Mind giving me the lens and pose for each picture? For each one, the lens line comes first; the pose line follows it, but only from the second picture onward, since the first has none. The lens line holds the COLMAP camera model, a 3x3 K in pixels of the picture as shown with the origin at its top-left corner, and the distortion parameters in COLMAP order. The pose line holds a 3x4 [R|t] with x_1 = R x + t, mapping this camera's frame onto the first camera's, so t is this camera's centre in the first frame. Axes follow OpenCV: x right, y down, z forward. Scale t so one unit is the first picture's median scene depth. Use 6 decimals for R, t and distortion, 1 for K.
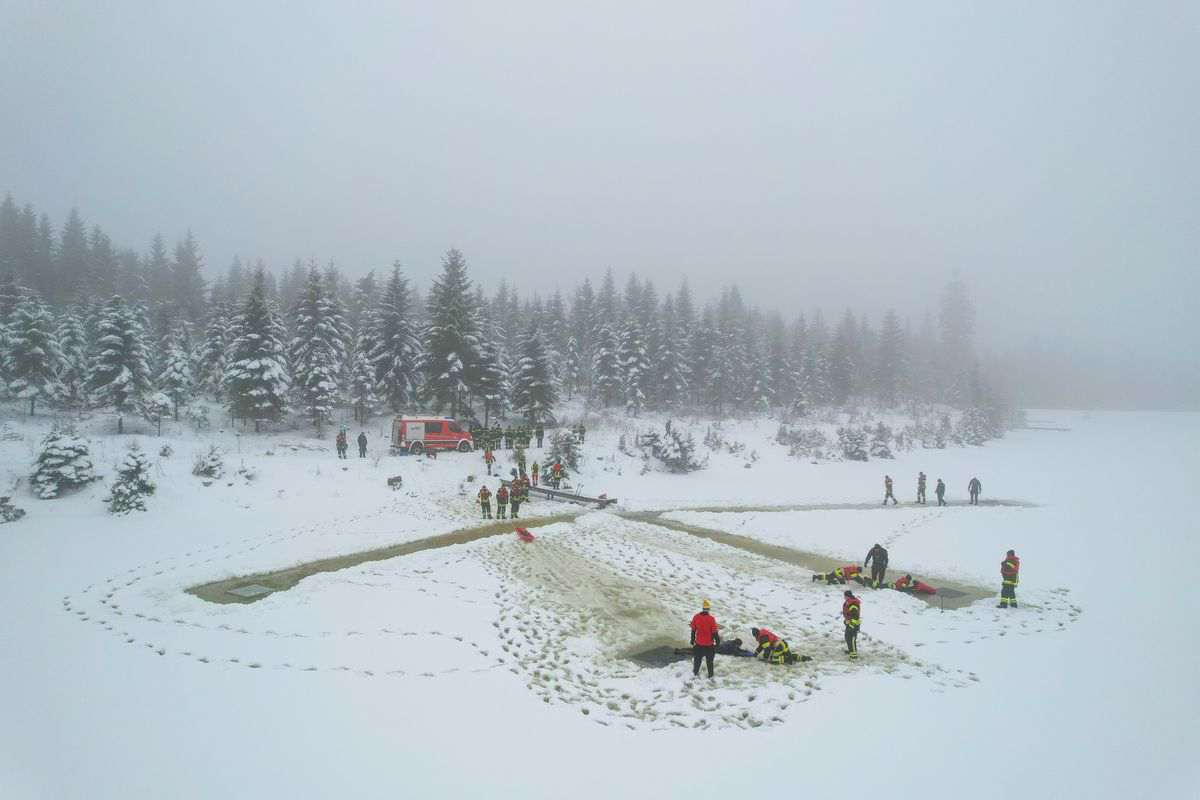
lens RADIAL K [[766.8, 0, 600.0], [0, 766.8, 400.0], [0, 0, 1]] dist [-0.074777, 0.065852]
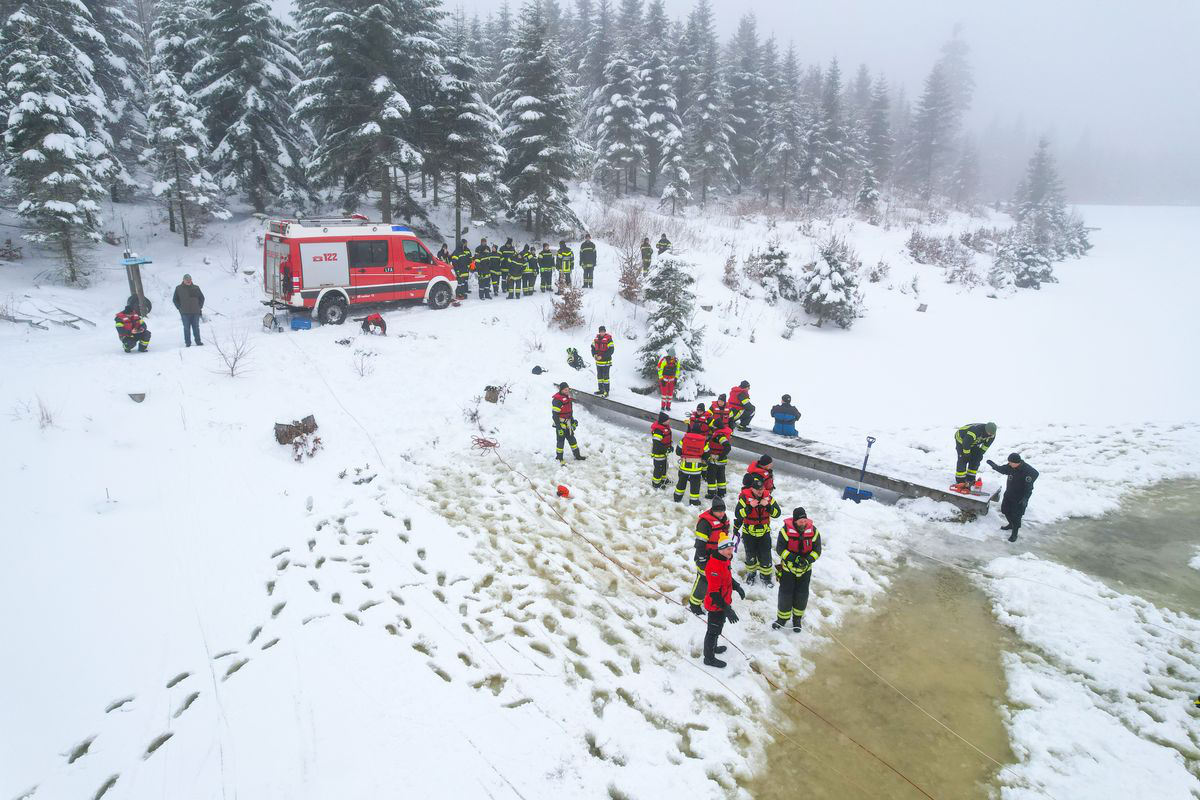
lens RADIAL K [[766.8, 0, 600.0], [0, 766.8, 400.0], [0, 0, 1]] dist [-0.074777, 0.065852]
pose [[0.985919, -0.040416, 0.162265, -0.158203], [-0.004937, 0.962895, 0.269831, 0.000947], [-0.167149, -0.266832, 0.949137, 0.548386]]
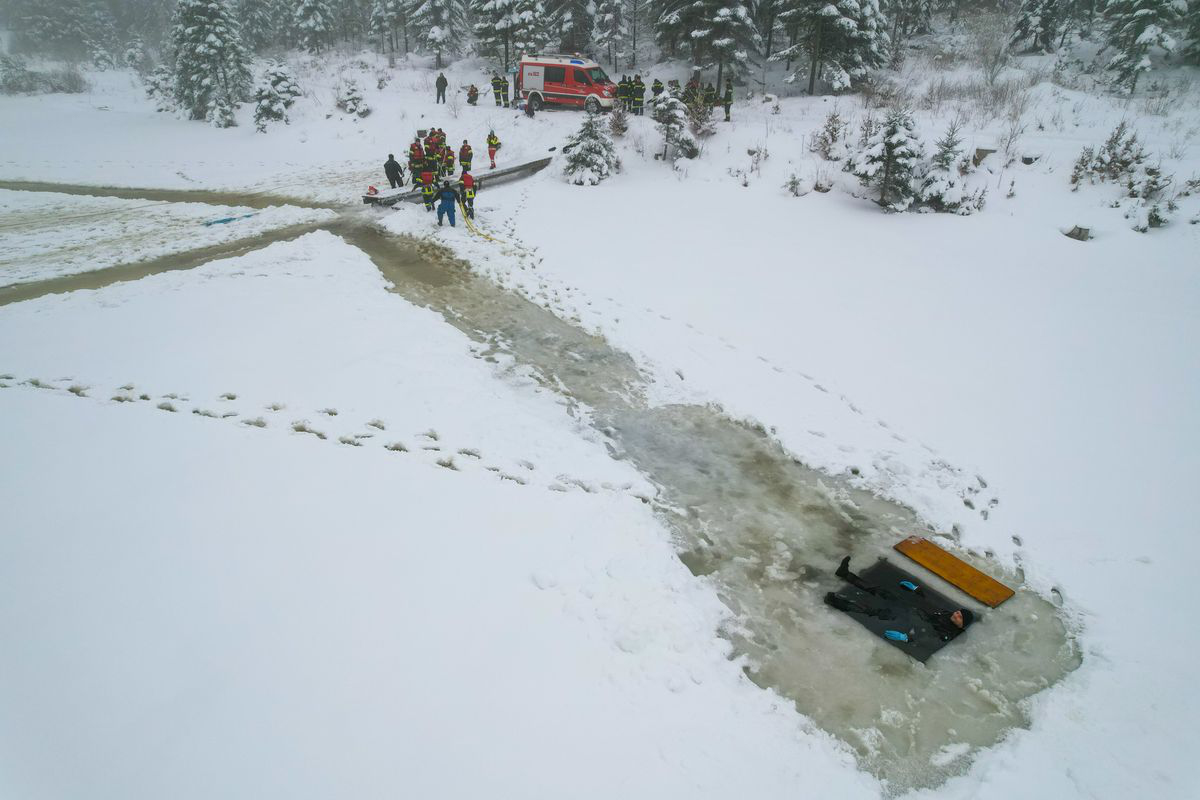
lens RADIAL K [[766.8, 0, 600.0], [0, 766.8, 400.0], [0, 0, 1]] dist [-0.074777, 0.065852]
pose [[0.380124, 0.404598, -0.831749, 0.522085], [-0.024504, 0.903340, 0.428224, 0.004590], [0.924611, -0.142397, 0.353295, 0.701863]]
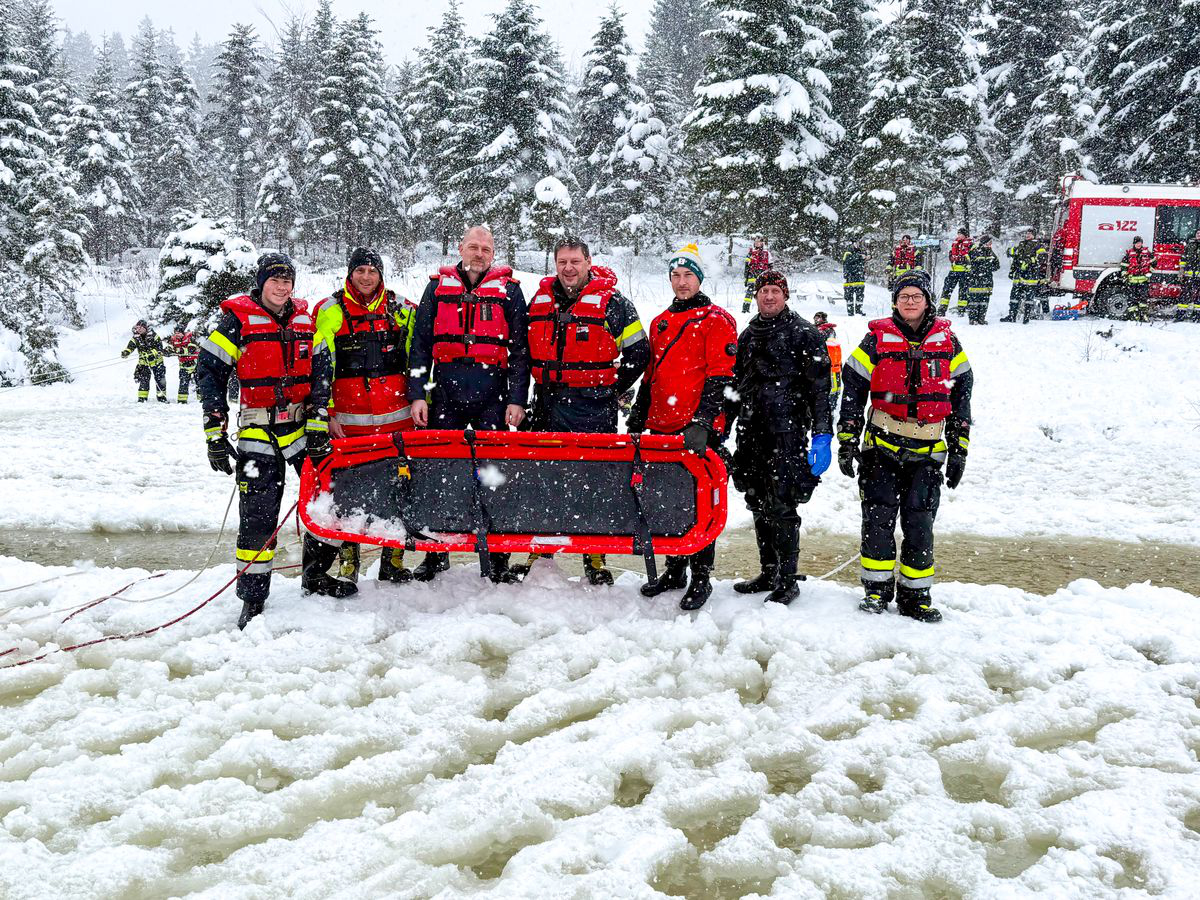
lens RADIAL K [[1220.9, 0, 600.0], [0, 1220.9, 450.0], [0, 0, 1]] dist [0.052773, -0.153902]
pose [[0.612746, 0.077980, -0.786423, 0.006755], [-0.031929, 0.996750, 0.073957, 0.087568], [0.789634, -0.020207, 0.613245, 0.530608]]
